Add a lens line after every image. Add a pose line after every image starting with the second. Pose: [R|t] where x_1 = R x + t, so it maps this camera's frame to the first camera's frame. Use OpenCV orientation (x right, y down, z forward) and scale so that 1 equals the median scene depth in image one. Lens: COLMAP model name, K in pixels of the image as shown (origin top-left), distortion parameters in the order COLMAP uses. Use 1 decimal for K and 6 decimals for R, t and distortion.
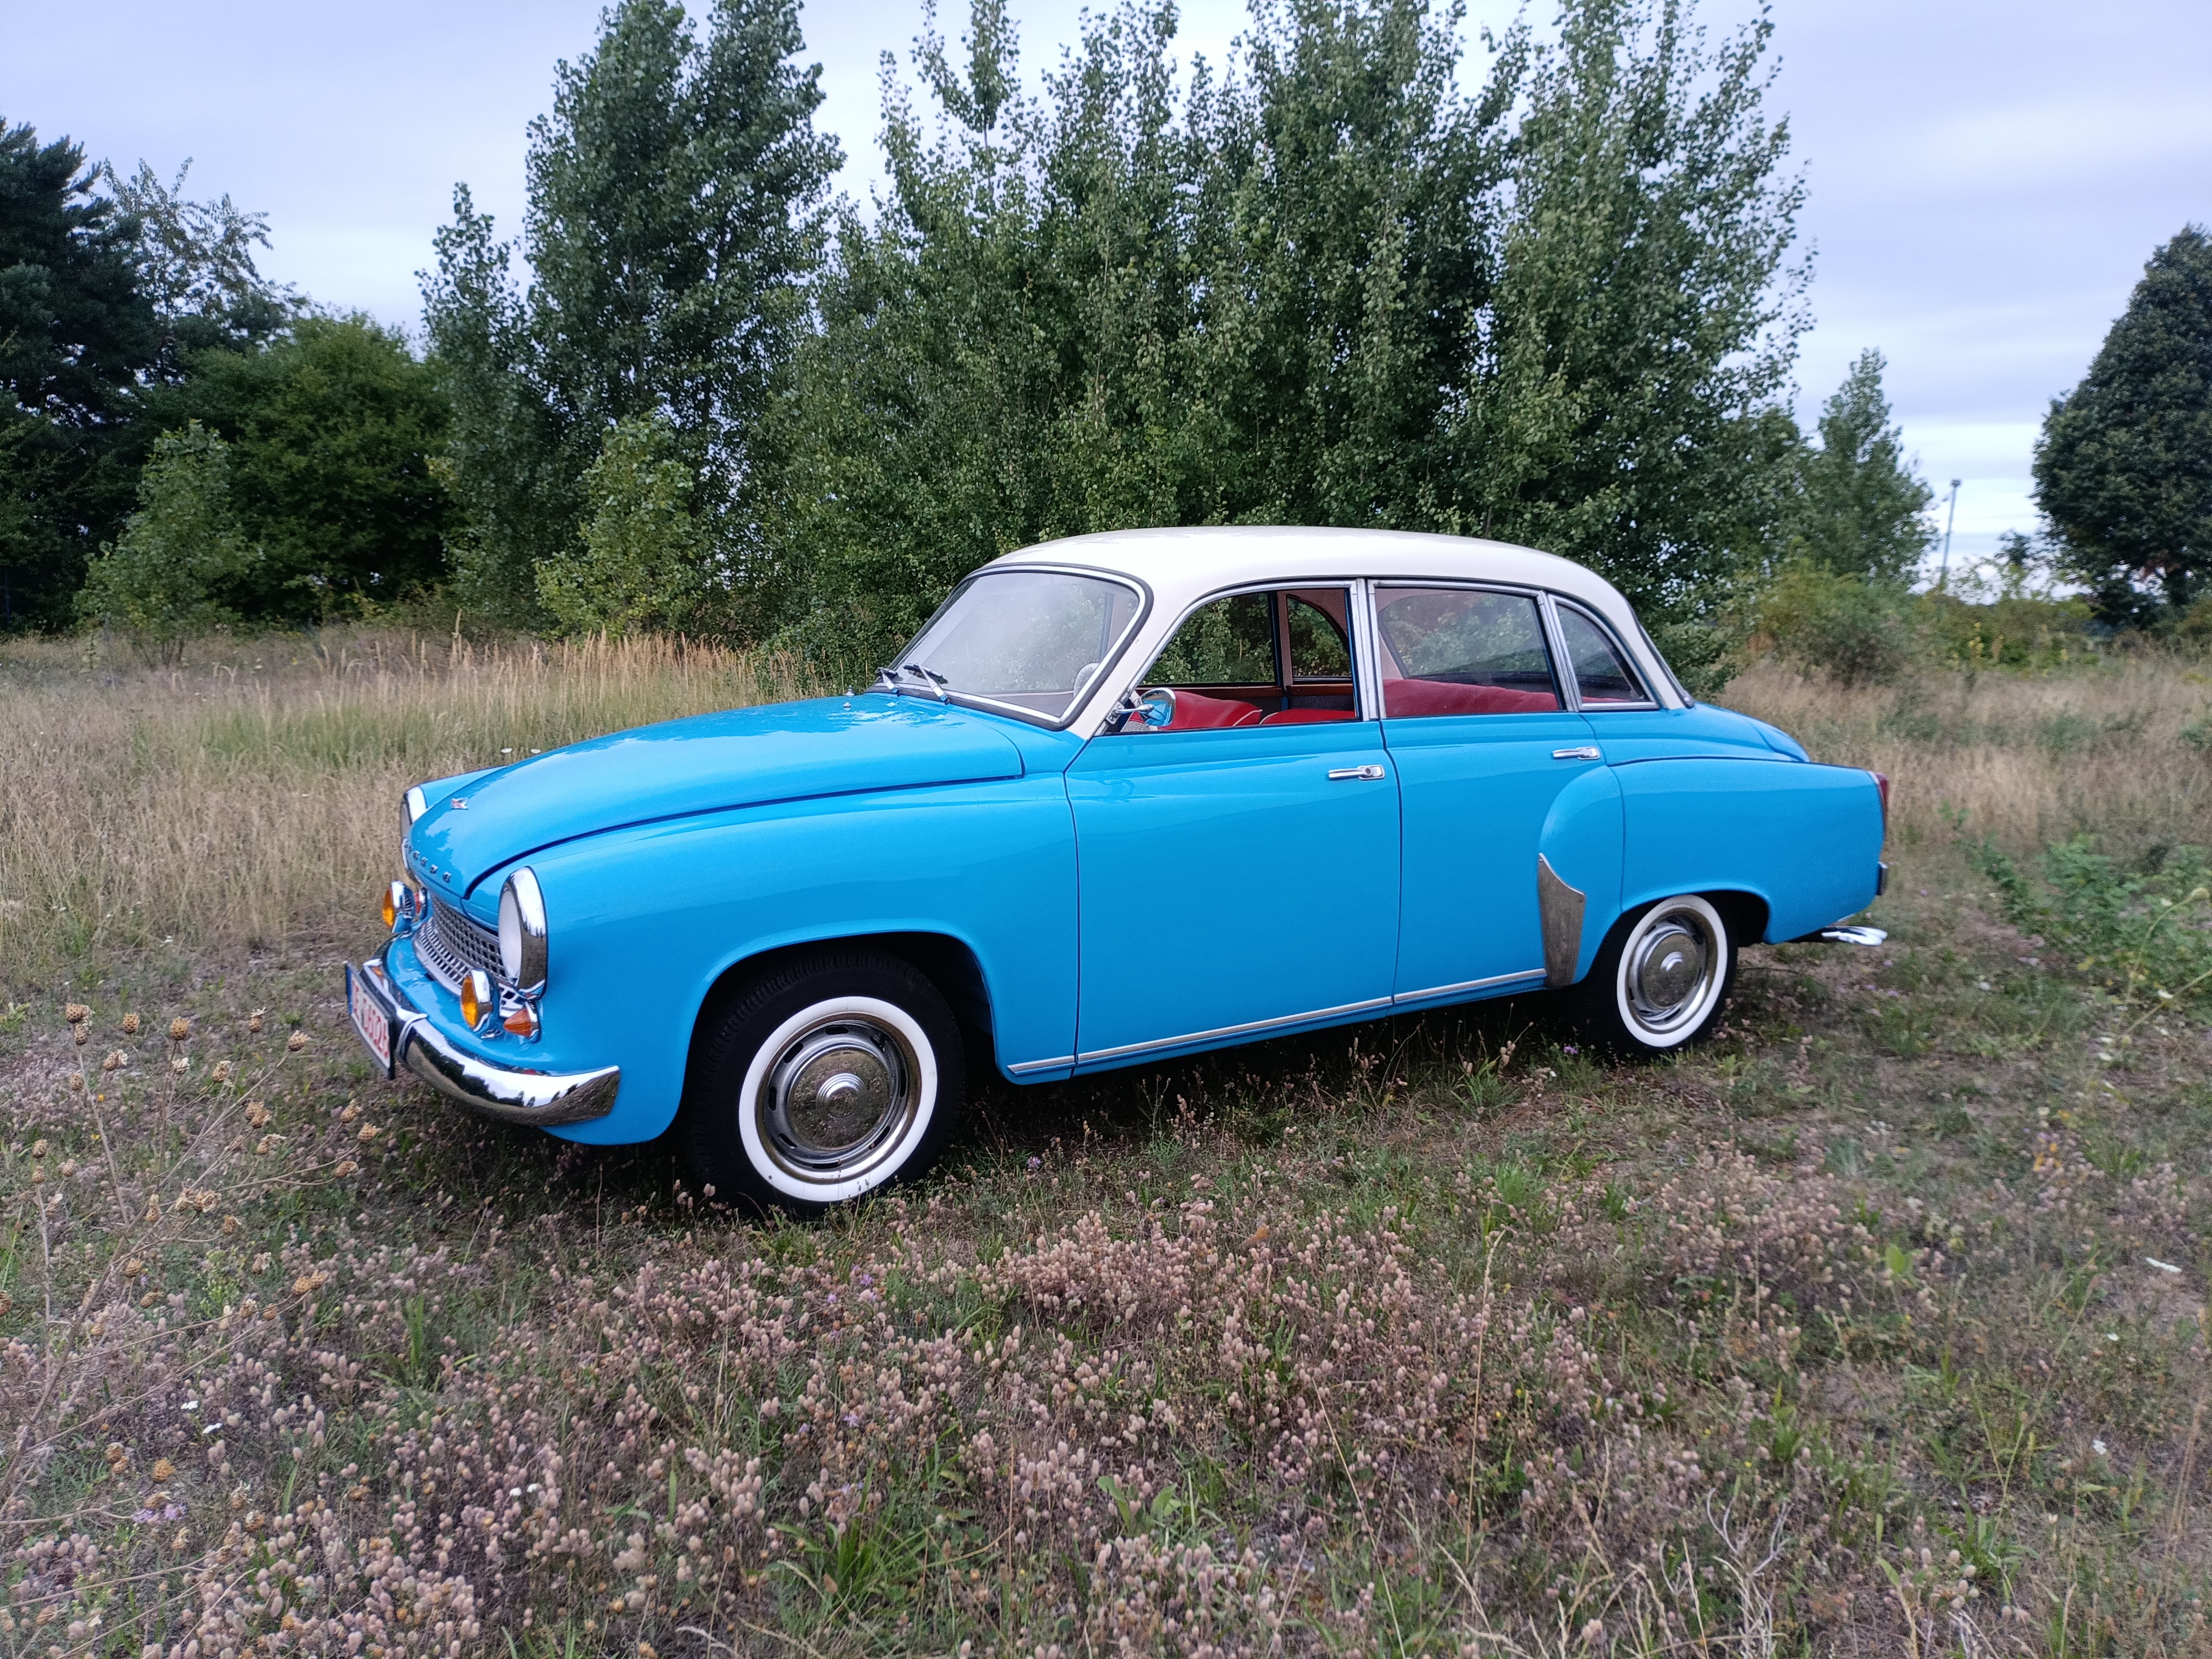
lens RADIAL K [[1674.2, 0, 1102.4], [0, 1674.2, 784.2], [0, 0, 1]] dist [0.110363, -0.154453]
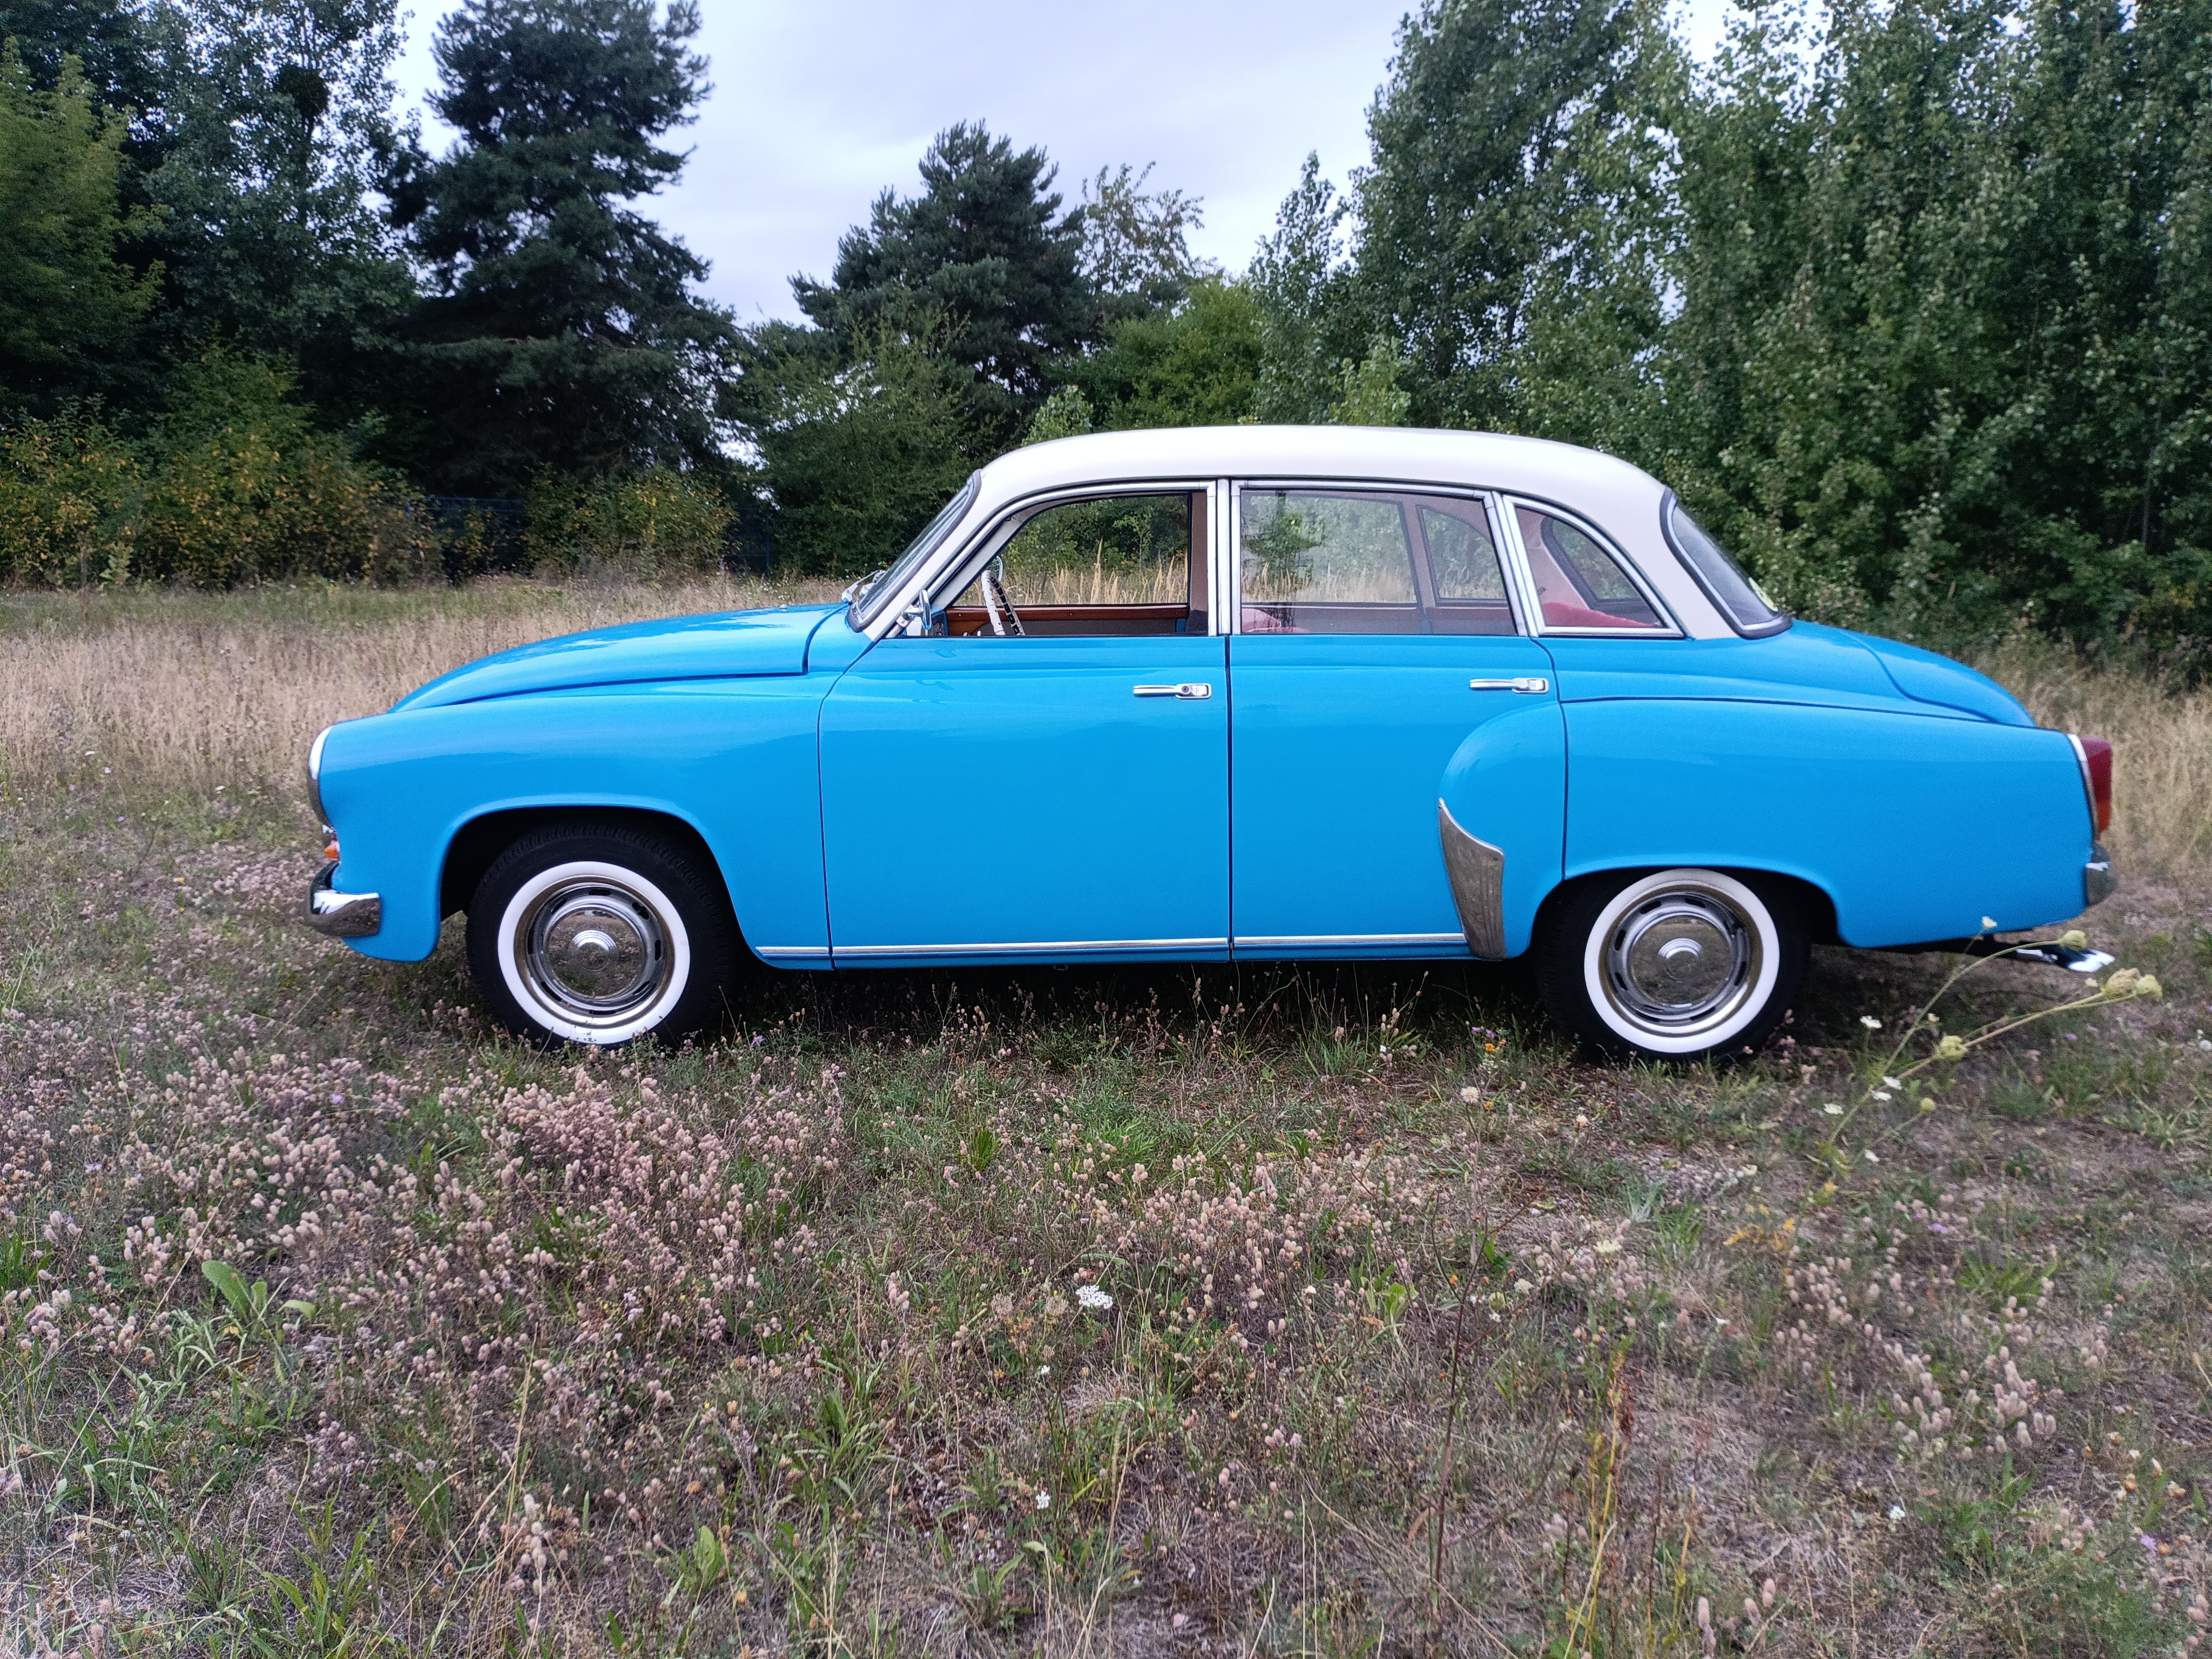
lens RADIAL K [[1674.3, 0, 1101.1], [0, 1674.3, 784.7], [0, 0, 1]] dist [0.085069, -0.113575]
pose [[0.849128, 0.073477, -0.523052, 0.543792], [-0.056153, 0.997223, 0.048929, 0.001622], [0.525195, -0.012176, 0.850895, 0.175968]]
